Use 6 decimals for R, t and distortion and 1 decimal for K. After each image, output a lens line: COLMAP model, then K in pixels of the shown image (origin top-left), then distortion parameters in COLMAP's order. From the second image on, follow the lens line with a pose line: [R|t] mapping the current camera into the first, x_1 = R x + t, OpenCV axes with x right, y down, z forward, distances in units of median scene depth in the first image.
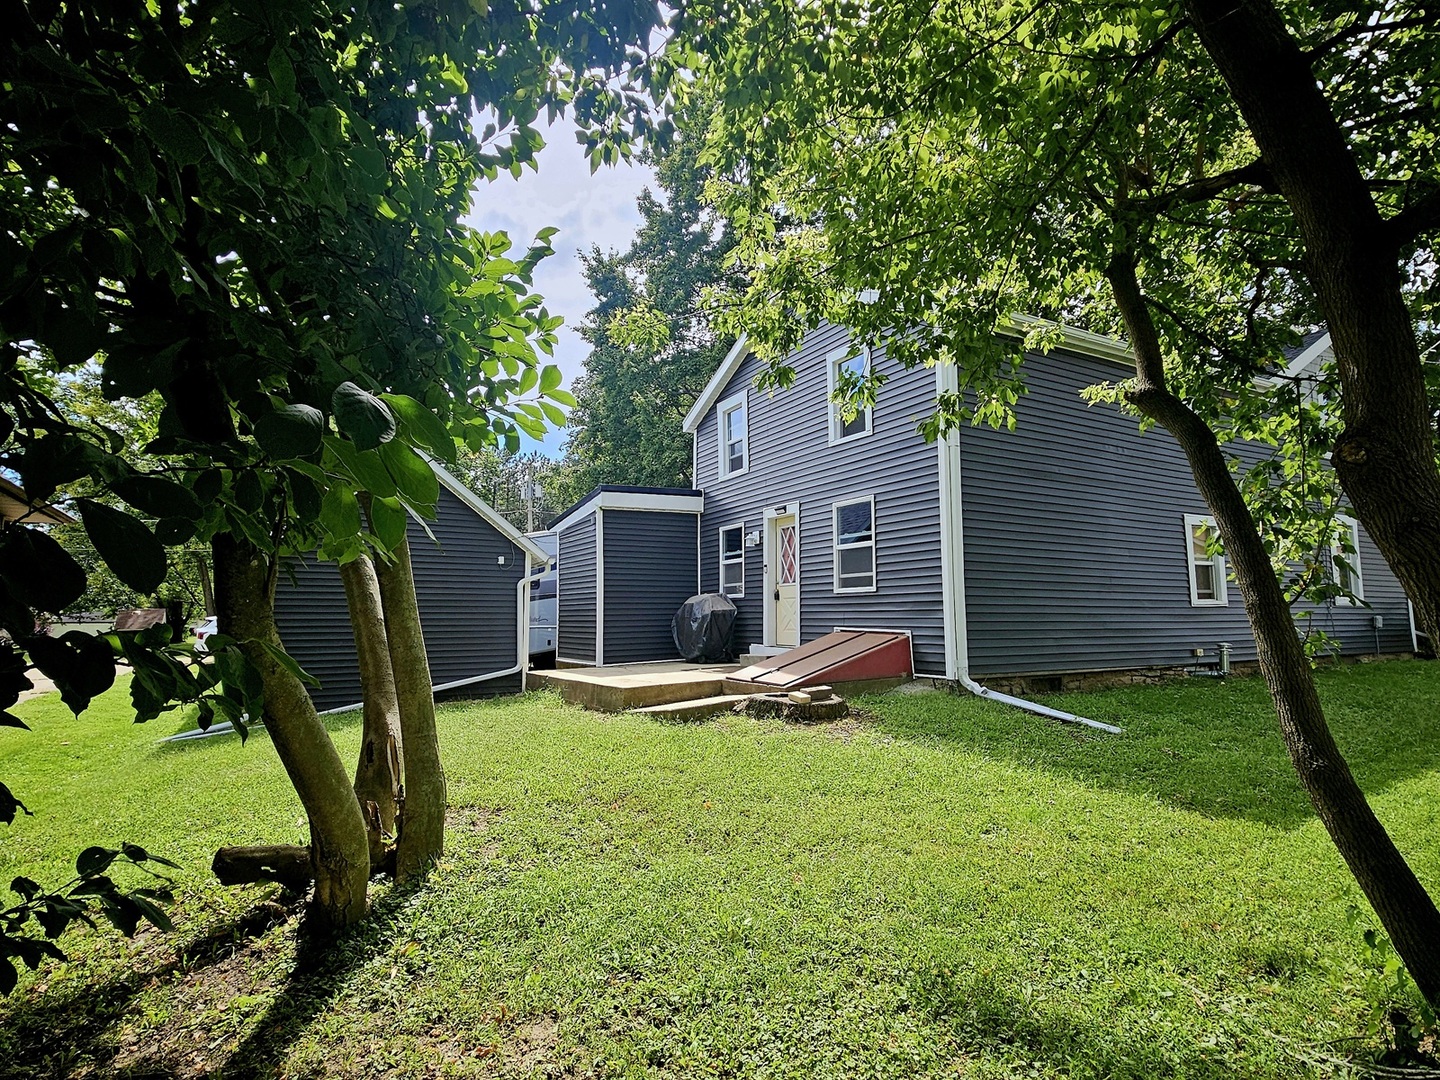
lens RADIAL K [[754.5, 0, 720.0], [0, 754.5, 540.0], [0, 0, 1]] dist [0.000462, -0.000049]
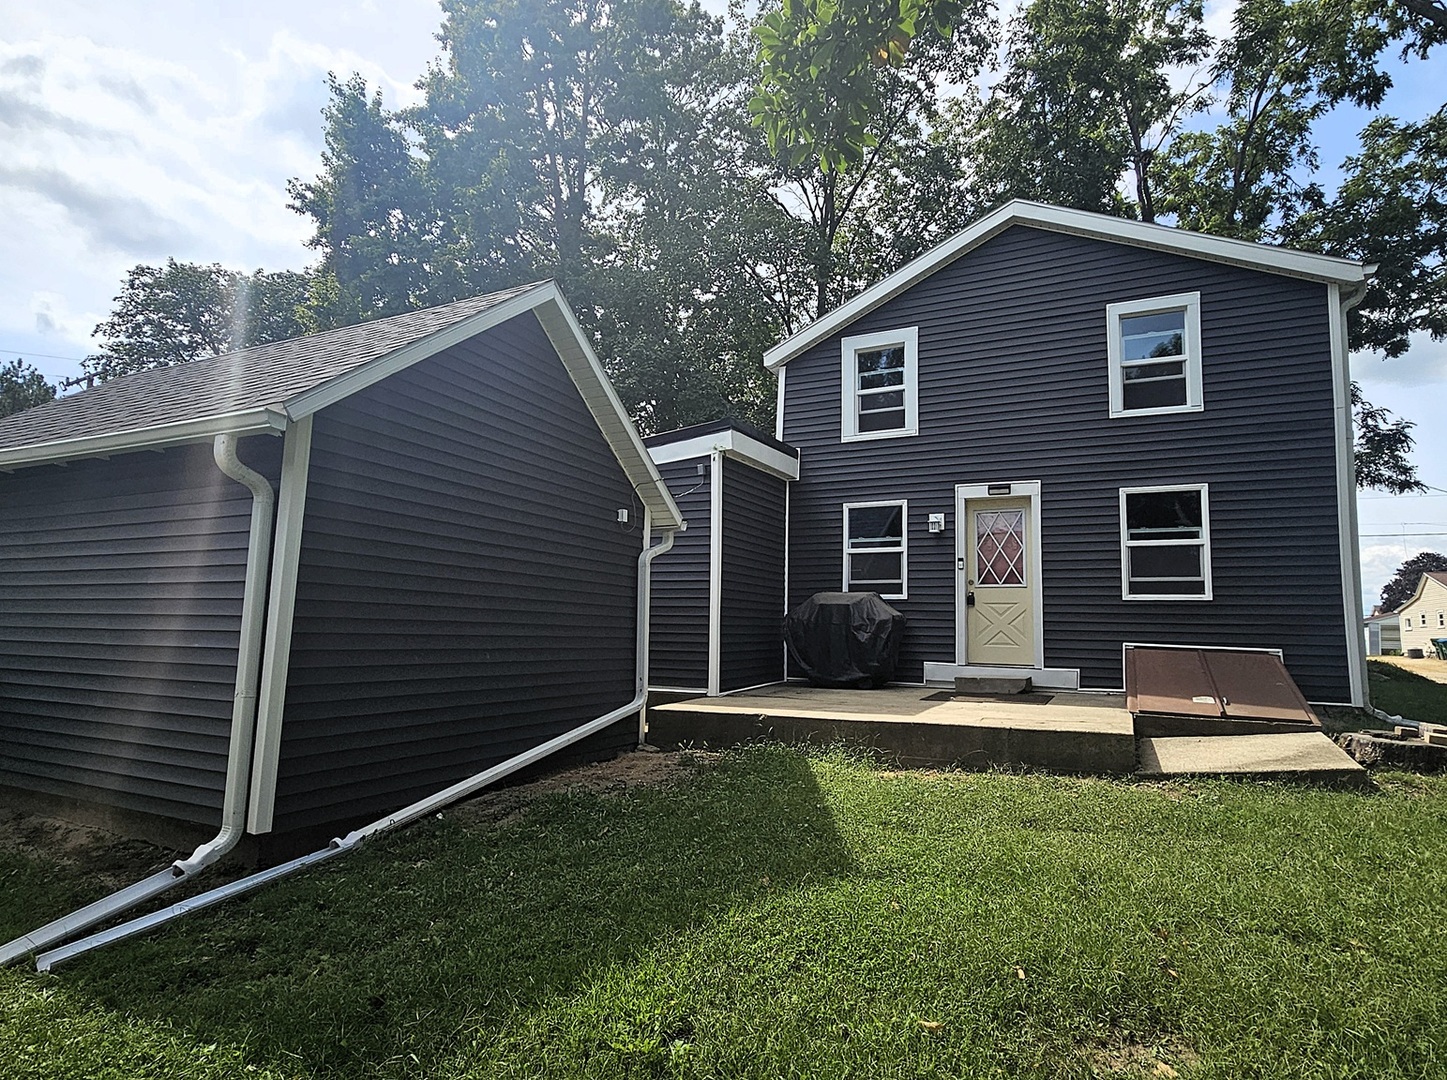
lens RADIAL K [[758.1, 0, 723.5], [0, 758.1, 540.0], [0, 0, 1]] dist [0.000462, -0.000049]
pose [[0.809116, 0.087549, 0.581090, -0.561207], [-0.081783, 0.995993, -0.036184, 0.059602], [-0.581930, -0.018246, 0.813034, 0.496187]]
